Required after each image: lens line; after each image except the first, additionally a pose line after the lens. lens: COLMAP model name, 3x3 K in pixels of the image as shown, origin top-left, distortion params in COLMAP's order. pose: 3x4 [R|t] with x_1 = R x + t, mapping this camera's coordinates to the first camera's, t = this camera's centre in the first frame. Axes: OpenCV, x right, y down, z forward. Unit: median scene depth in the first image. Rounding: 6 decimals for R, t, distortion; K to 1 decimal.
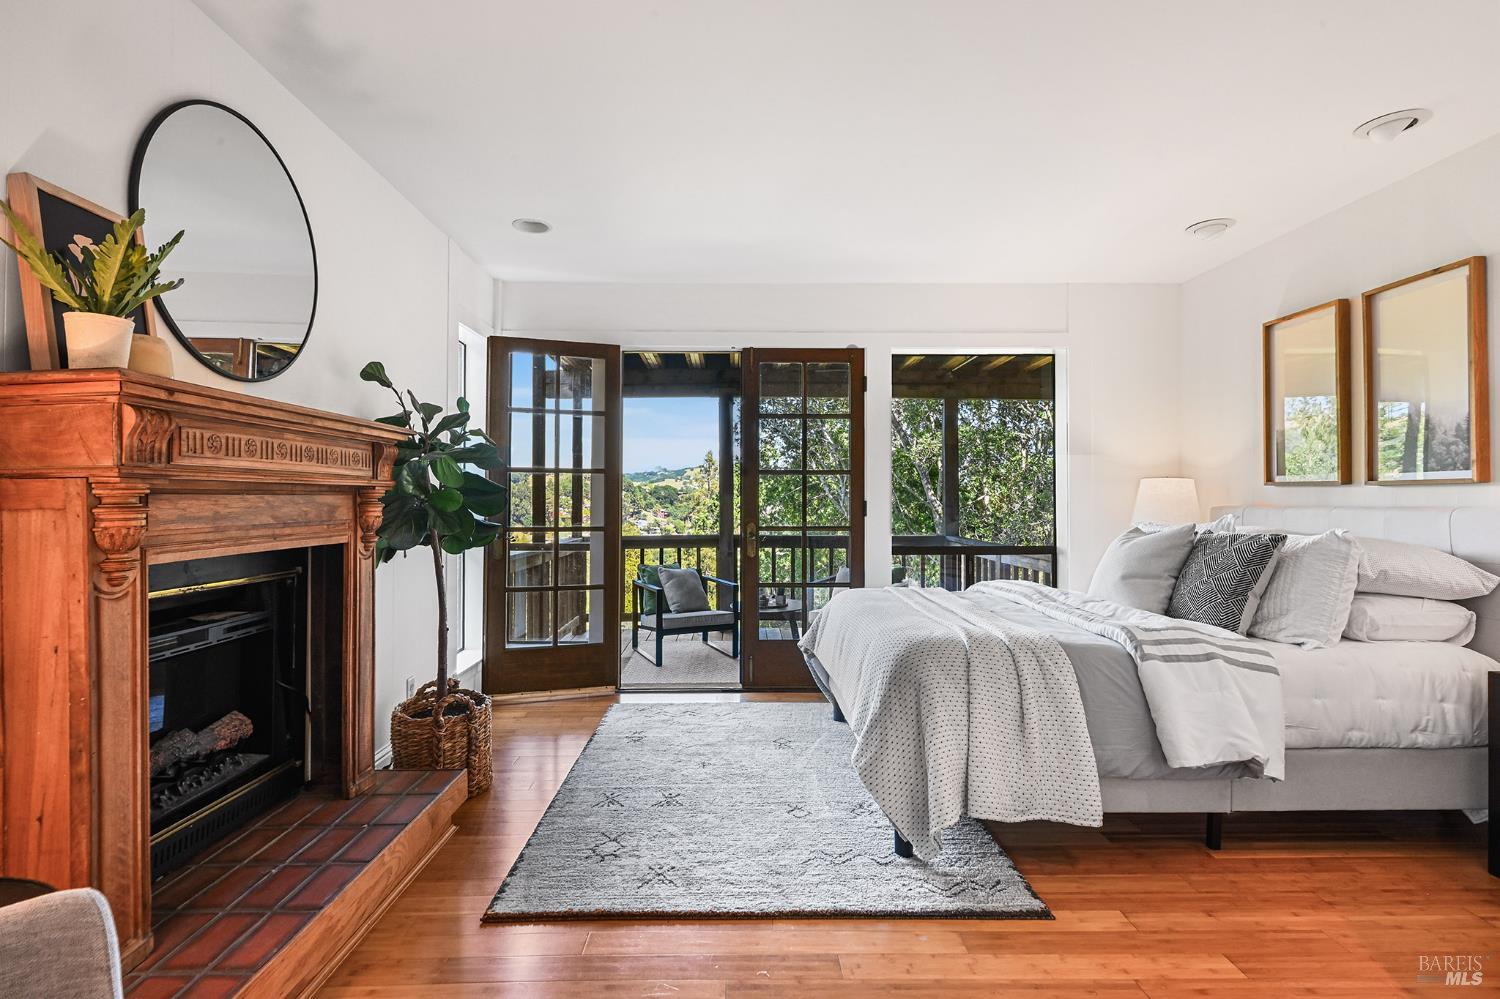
lens RADIAL K [[727.9, 0, 749.0], [0, 727.9, 487.3], [0, 0, 1]] dist [0.002295, 0.000488]
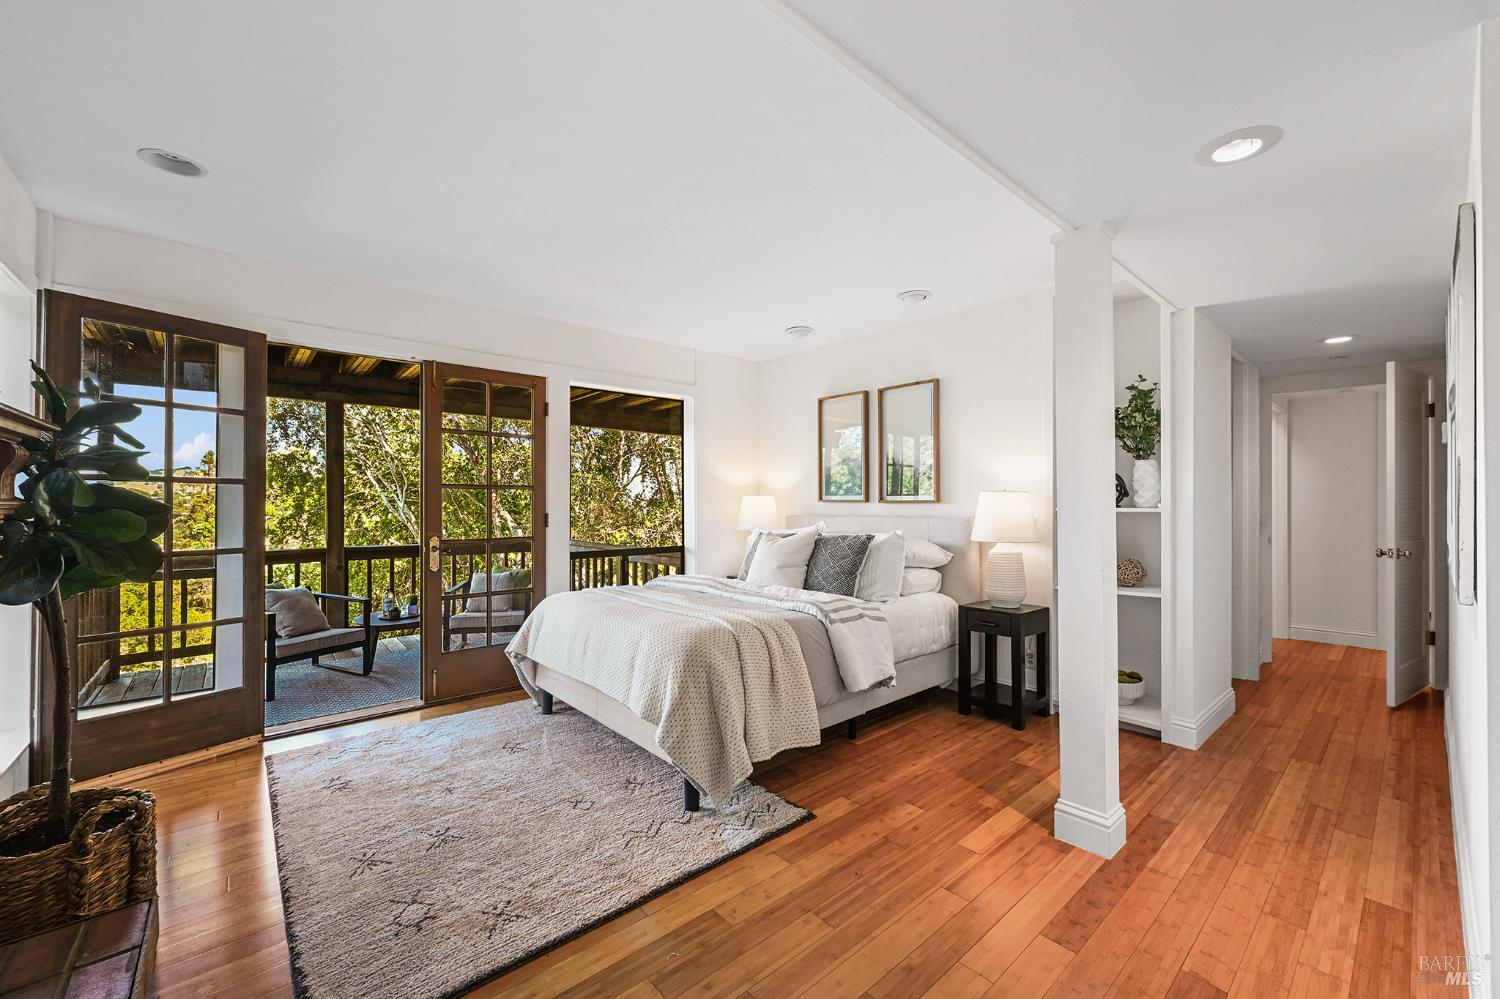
lens RADIAL K [[592.5, 0, 750.0], [0, 592.5, 499.5], [0, 0, 1]] dist [0.002075, -0.000072]
pose [[0.762835, 0.003948, 0.646581, -0.321186], [-0.009678, 0.999939, 0.005312, -0.017622], [-0.646521, -0.010310, 0.762827, 0.169611]]
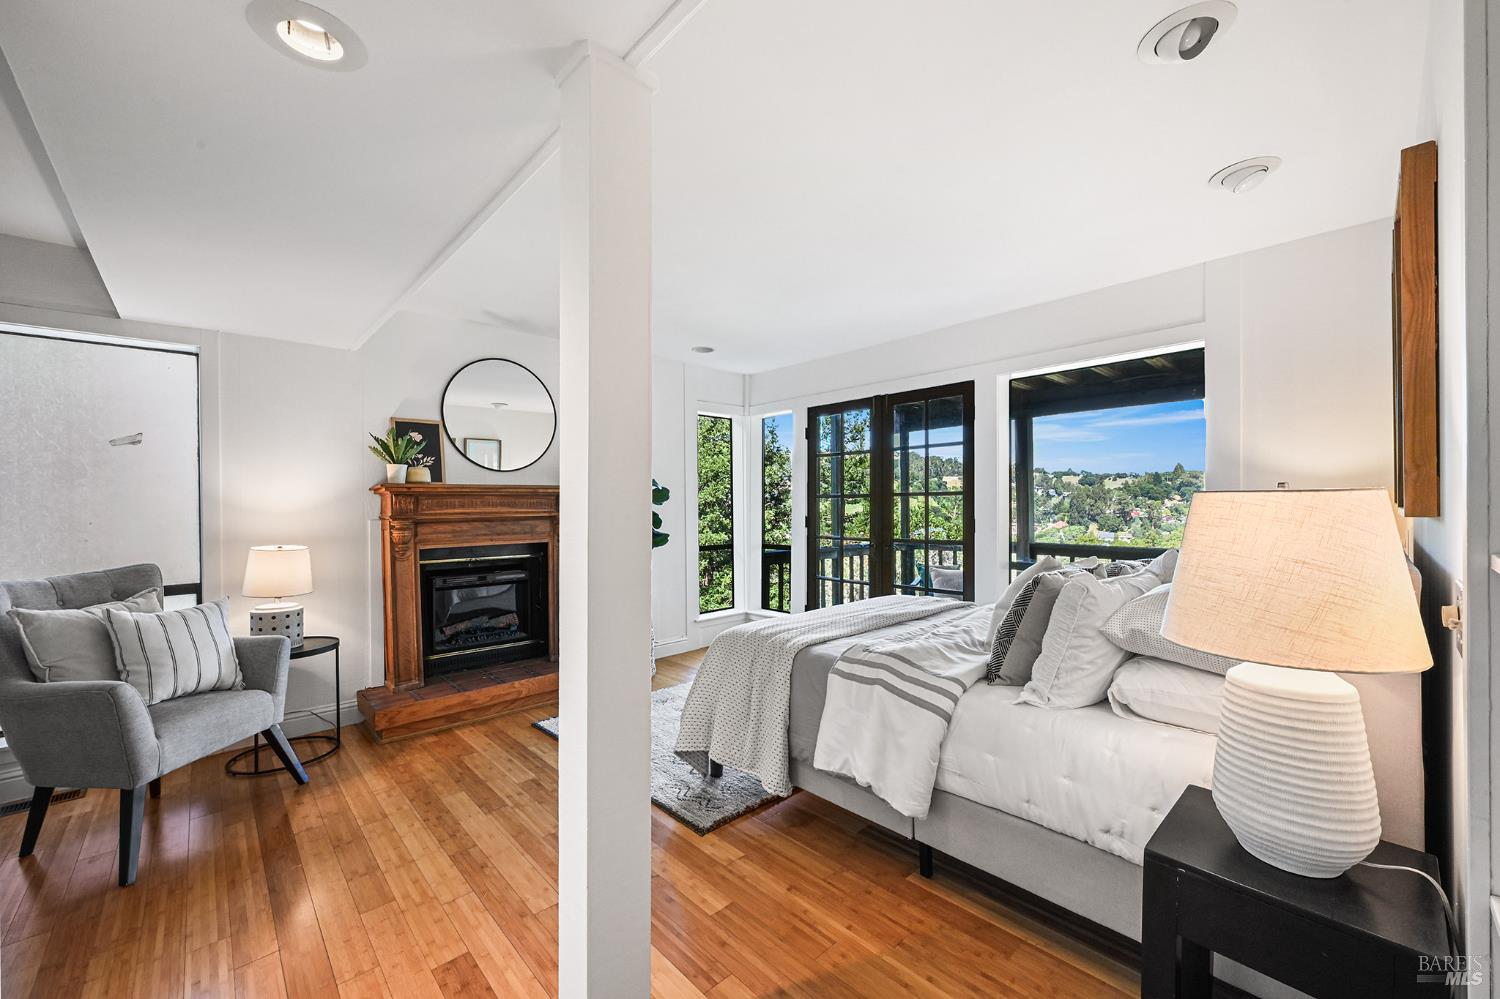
lens RADIAL K [[592.5, 0, 750.0], [0, 592.5, 499.5], [0, 0, 1]] dist [0.002075, -0.000072]
pose [[0.668361, -0.012514, -0.743732, 1.019974], [0.022408, 0.999743, 0.003316, -0.037519], [0.743500, -0.018882, 0.668470, 0.251707]]
